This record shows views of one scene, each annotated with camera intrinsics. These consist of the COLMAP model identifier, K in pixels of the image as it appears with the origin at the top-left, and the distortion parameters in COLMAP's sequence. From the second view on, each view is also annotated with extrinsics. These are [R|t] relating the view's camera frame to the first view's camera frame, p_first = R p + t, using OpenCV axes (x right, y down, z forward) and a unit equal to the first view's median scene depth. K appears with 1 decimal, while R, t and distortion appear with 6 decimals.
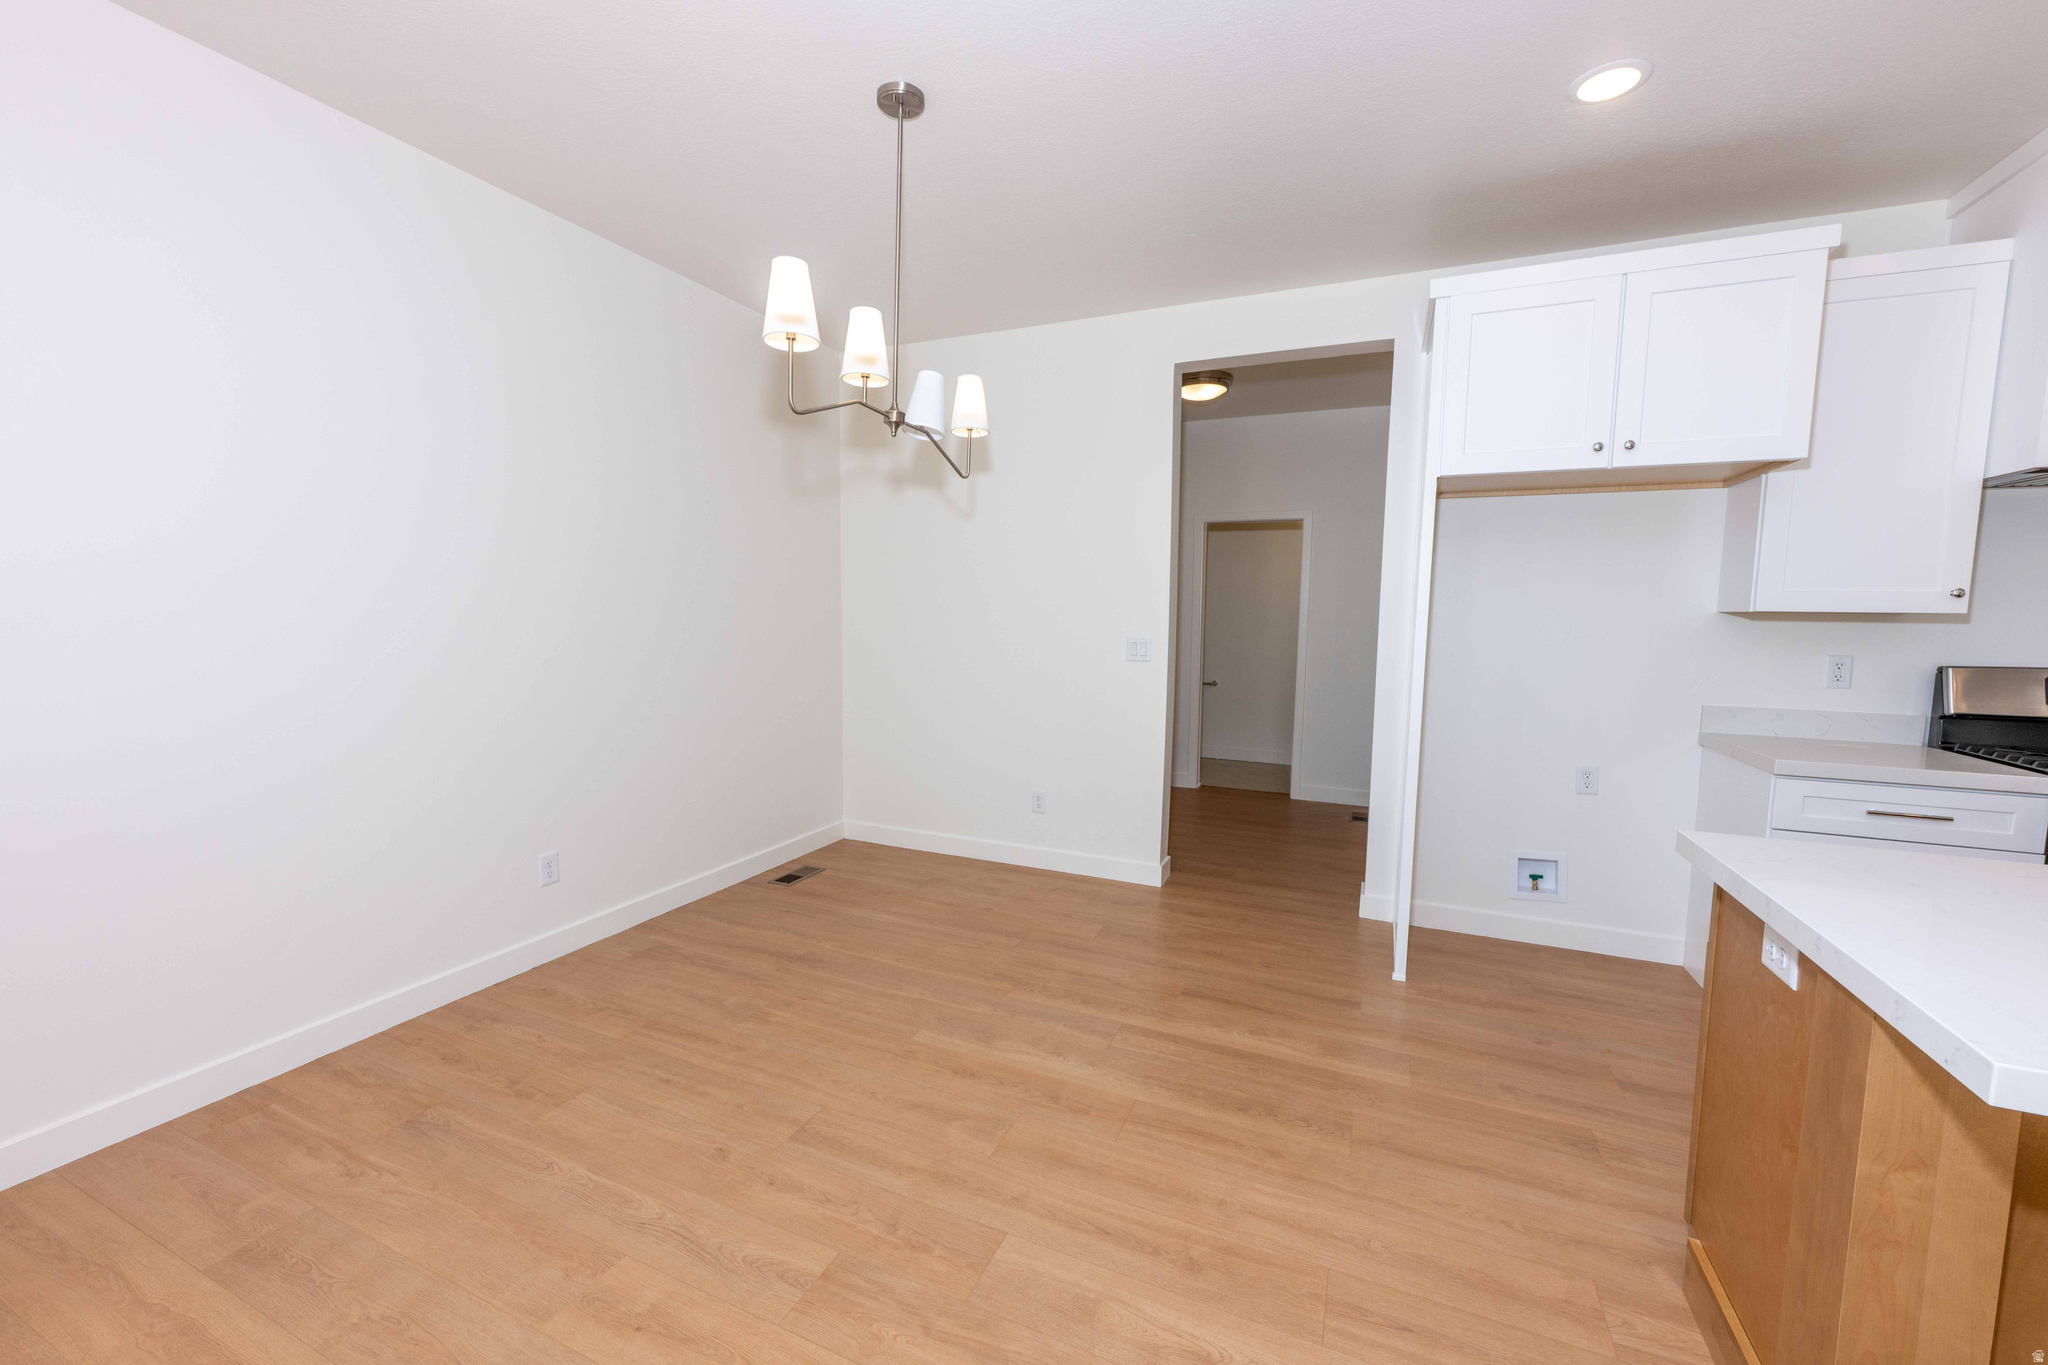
lens RADIAL K [[812.0, 0, 1011.4], [0, 812.0, 681.9], [0, 0, 1]] dist [0.000974, 0.000022]
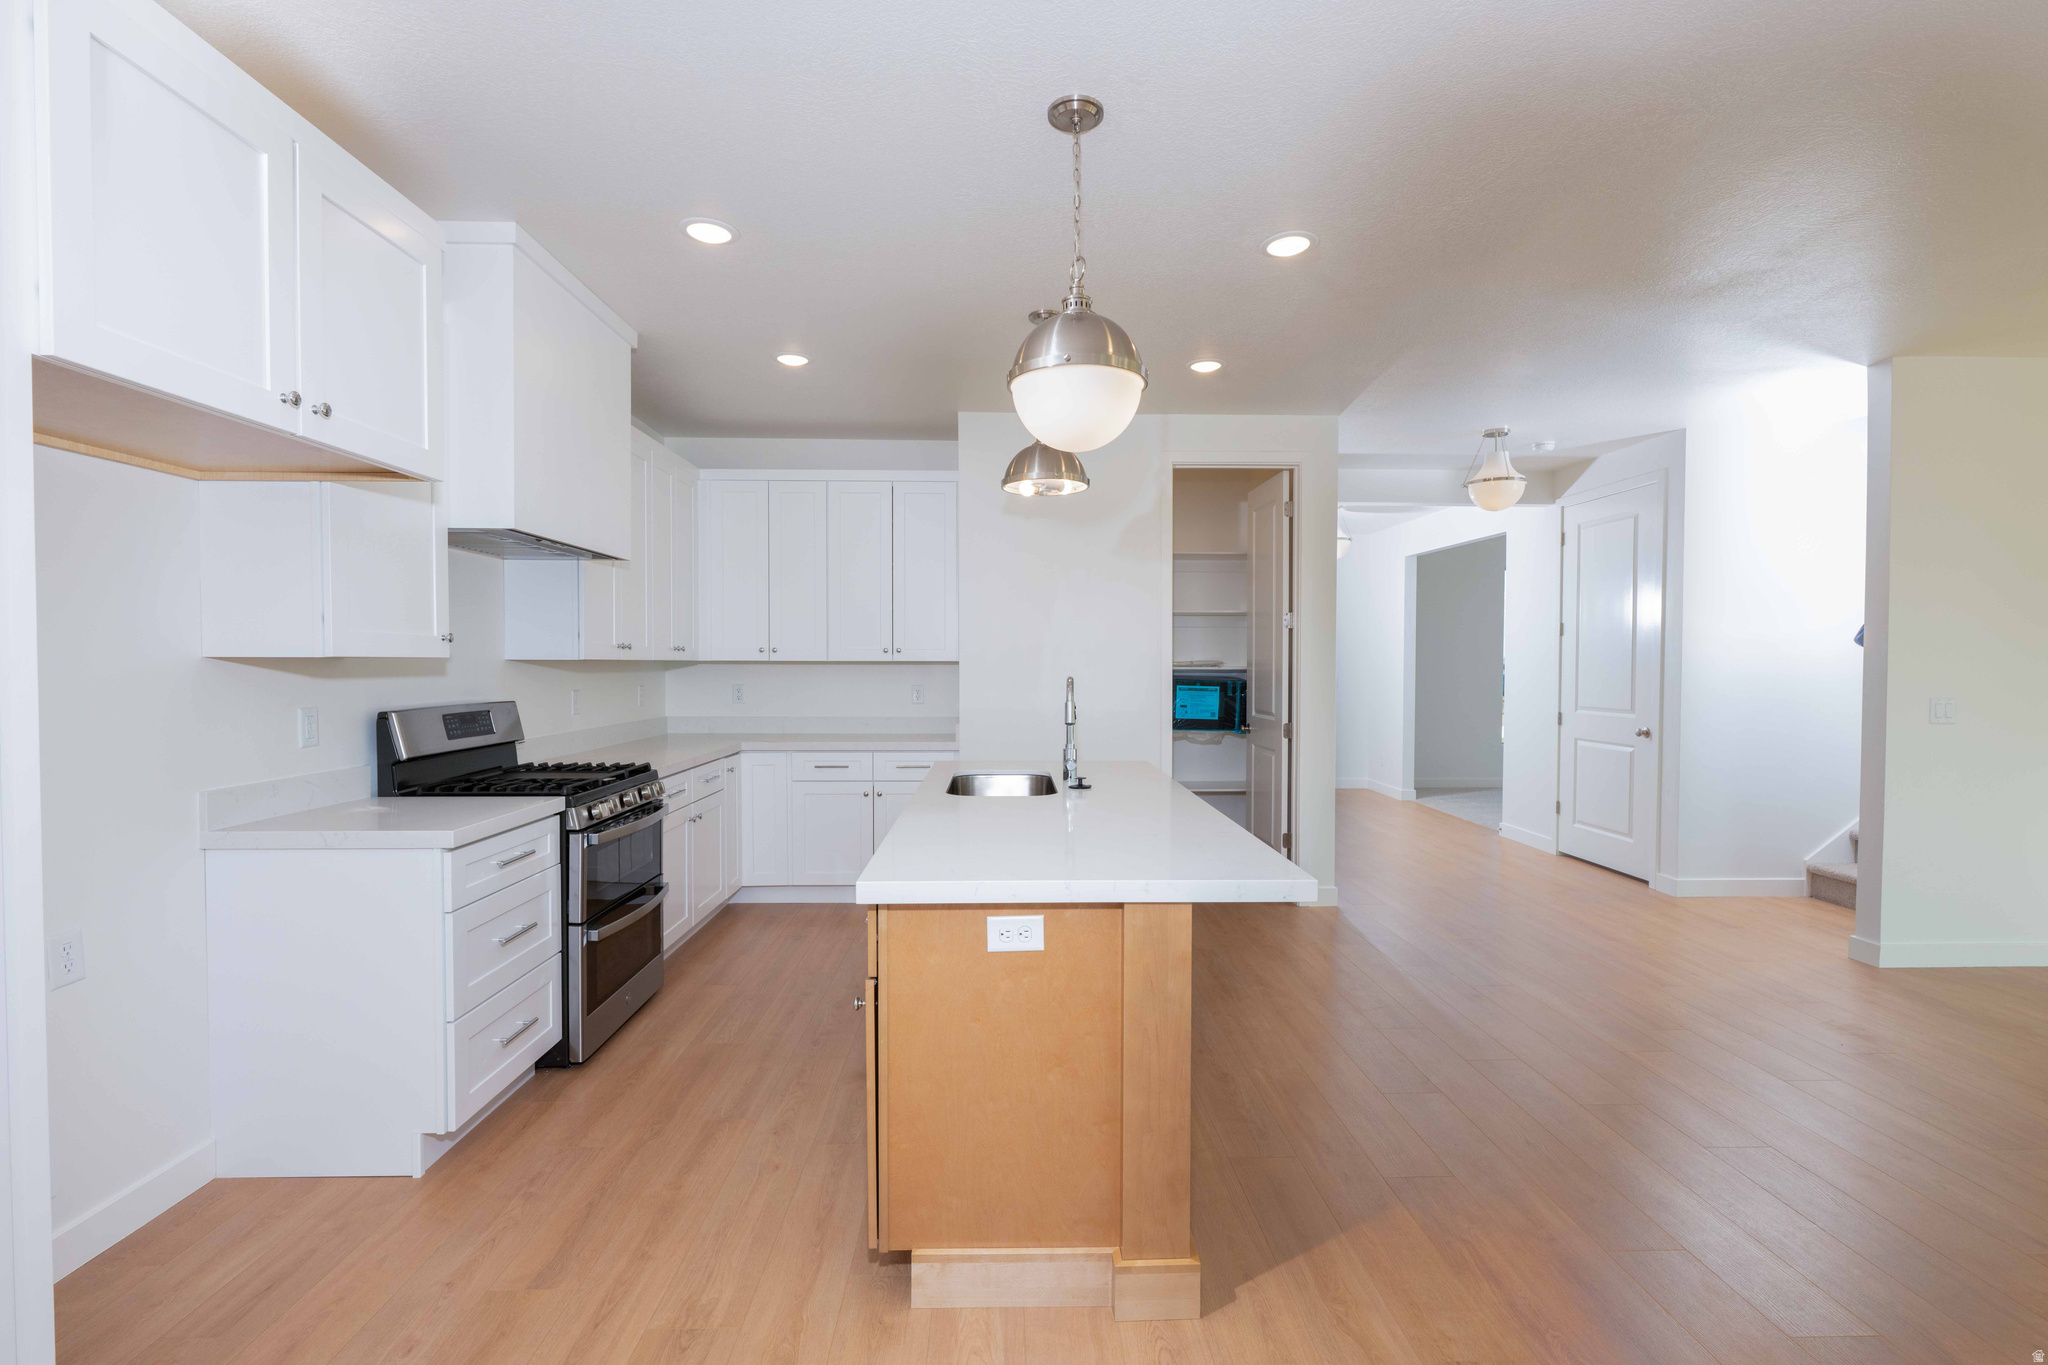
lens RADIAL K [[903.2, 0, 1024.0], [0, 903.2, 682.5], [0, 0, 1]] dist [-0.001585, -0.000098]
pose [[-0.433905, -0.034692, 0.900290, -0.159409], [0.077413, 0.994127, 0.075618, -0.079922], [-0.897627, 0.102505, -0.428671, 0.817296]]
